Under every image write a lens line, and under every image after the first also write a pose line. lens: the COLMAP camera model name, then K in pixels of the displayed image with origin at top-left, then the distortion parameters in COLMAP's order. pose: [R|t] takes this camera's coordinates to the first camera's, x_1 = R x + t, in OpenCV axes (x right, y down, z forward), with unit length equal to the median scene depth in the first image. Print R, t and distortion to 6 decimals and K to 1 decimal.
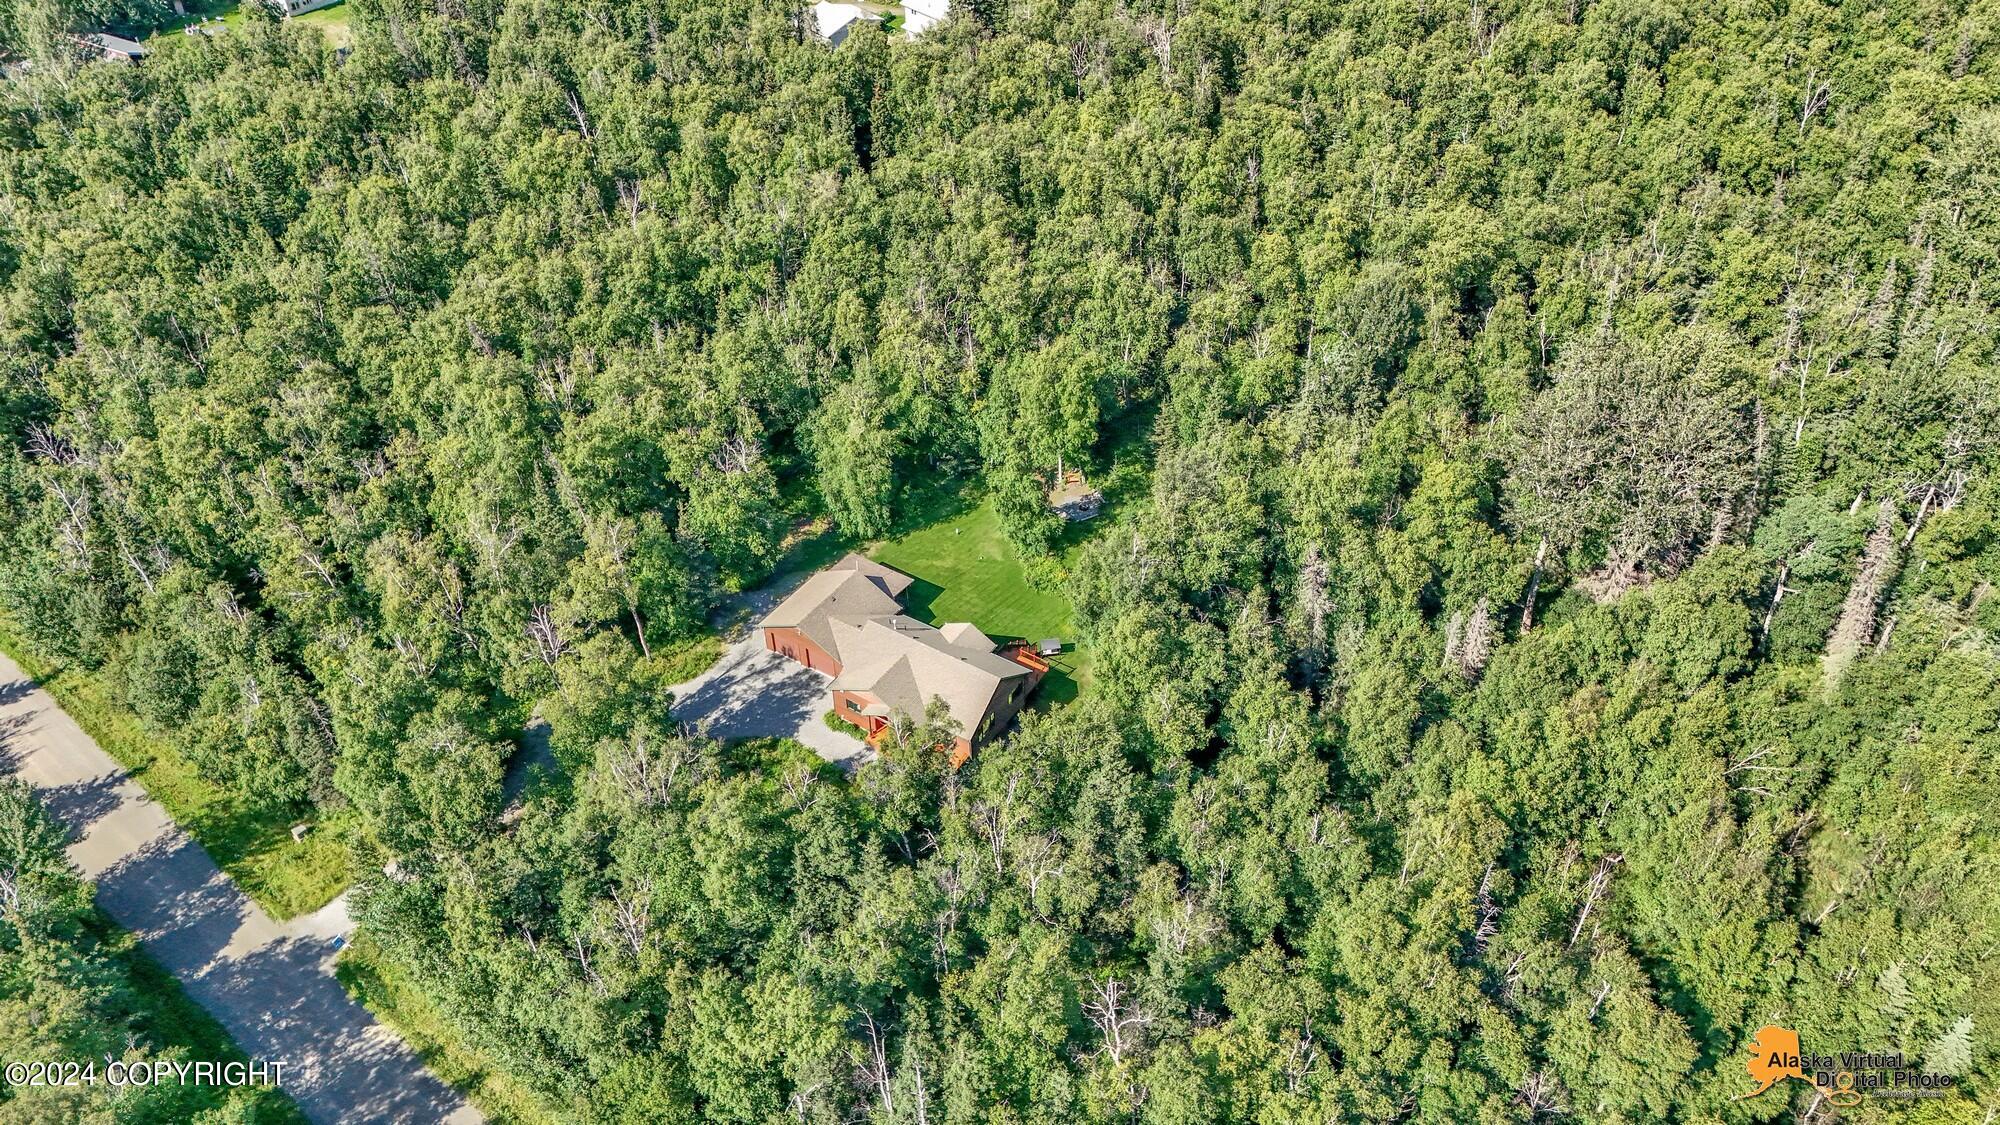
lens RADIAL K [[1499.8, 0, 1000.0], [0, 1499.8, 562.5], [0, 0, 1]] dist [0.100170, -0.121079]
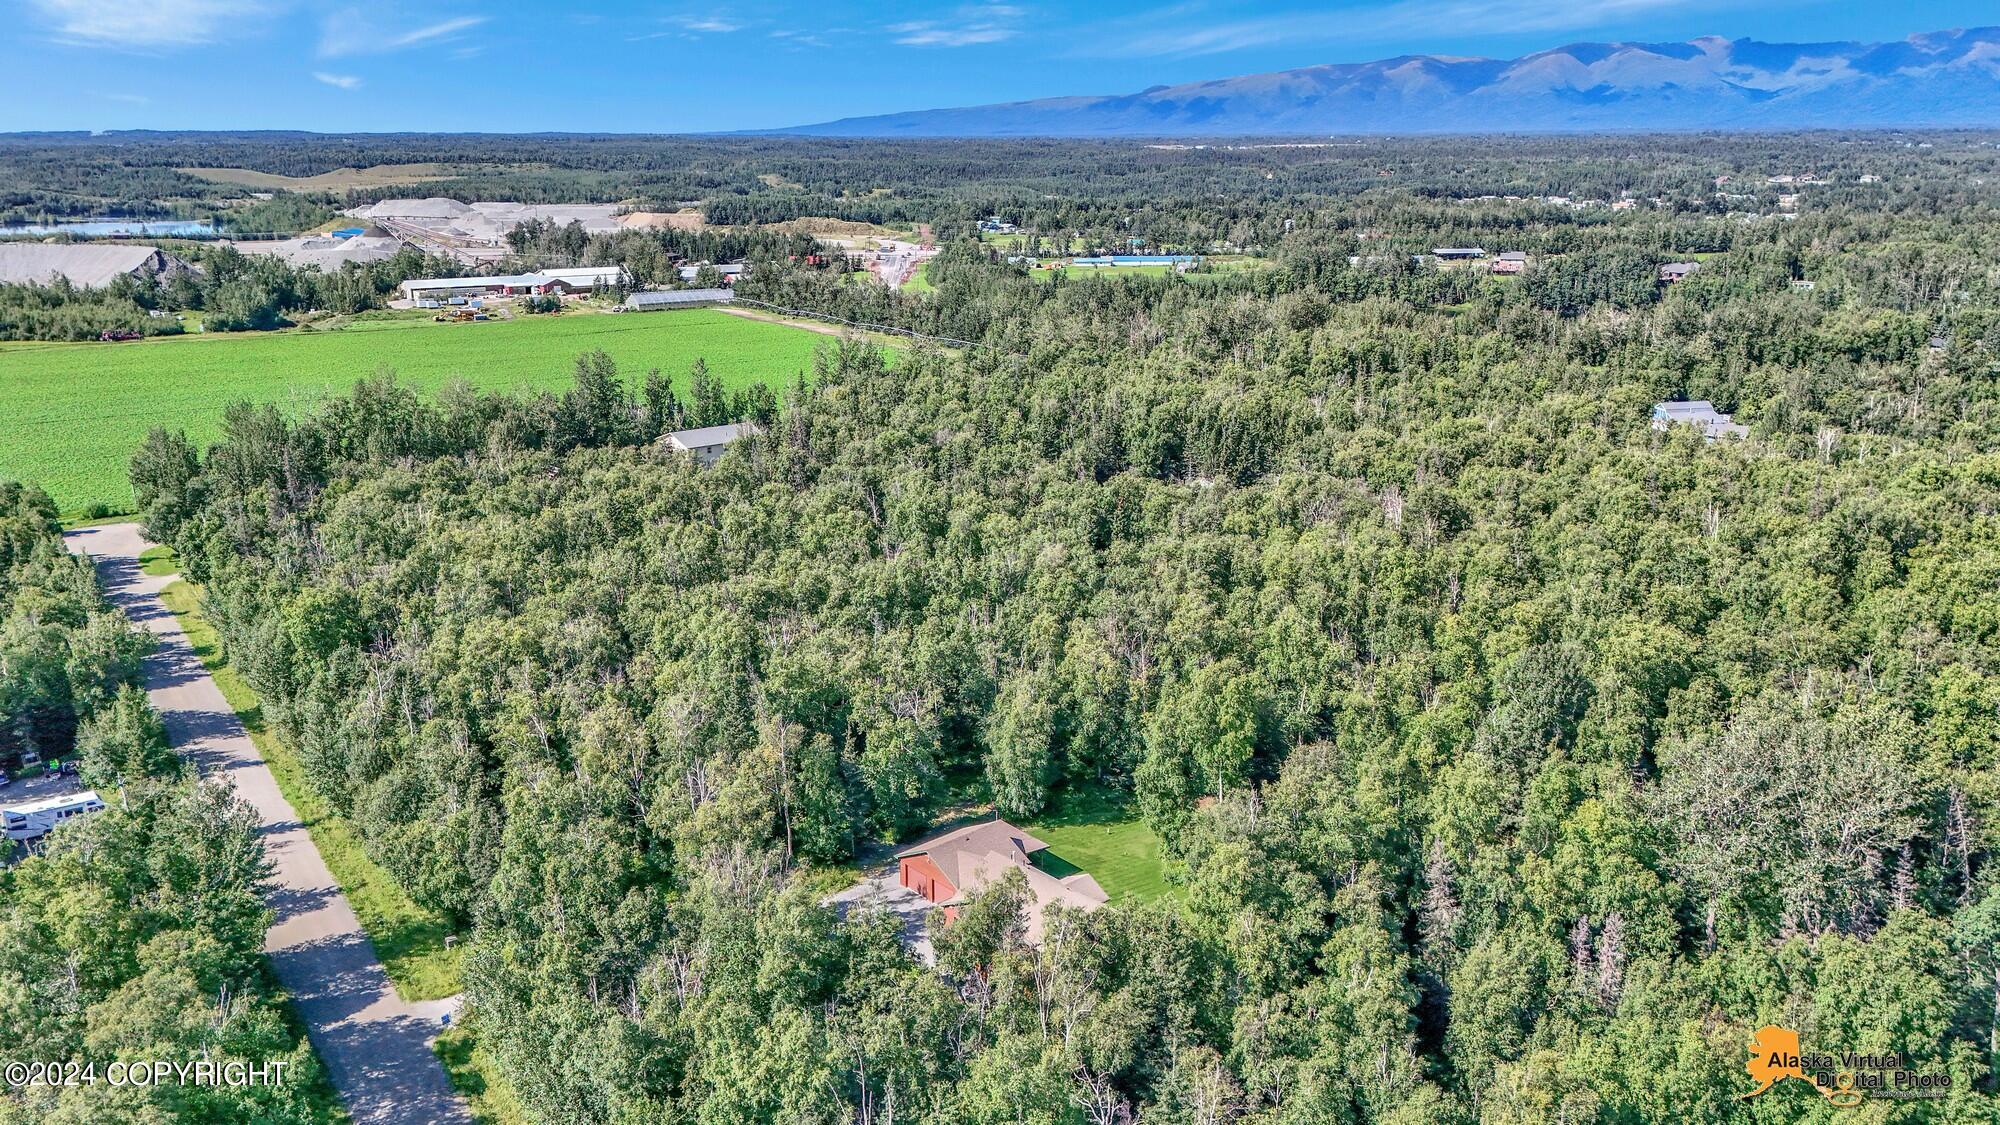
lens RADIAL K [[1499.8, 0, 1000.0], [0, 1499.8, 562.5], [0, 0, 1]] dist [0.100170, -0.121079]
pose [[0.965930, 0.081605, -0.245603, 0.147211], [-0.174597, 0.905976, -0.385646, 0.239660], [0.191040, 0.415388, 0.889357, -0.018878]]
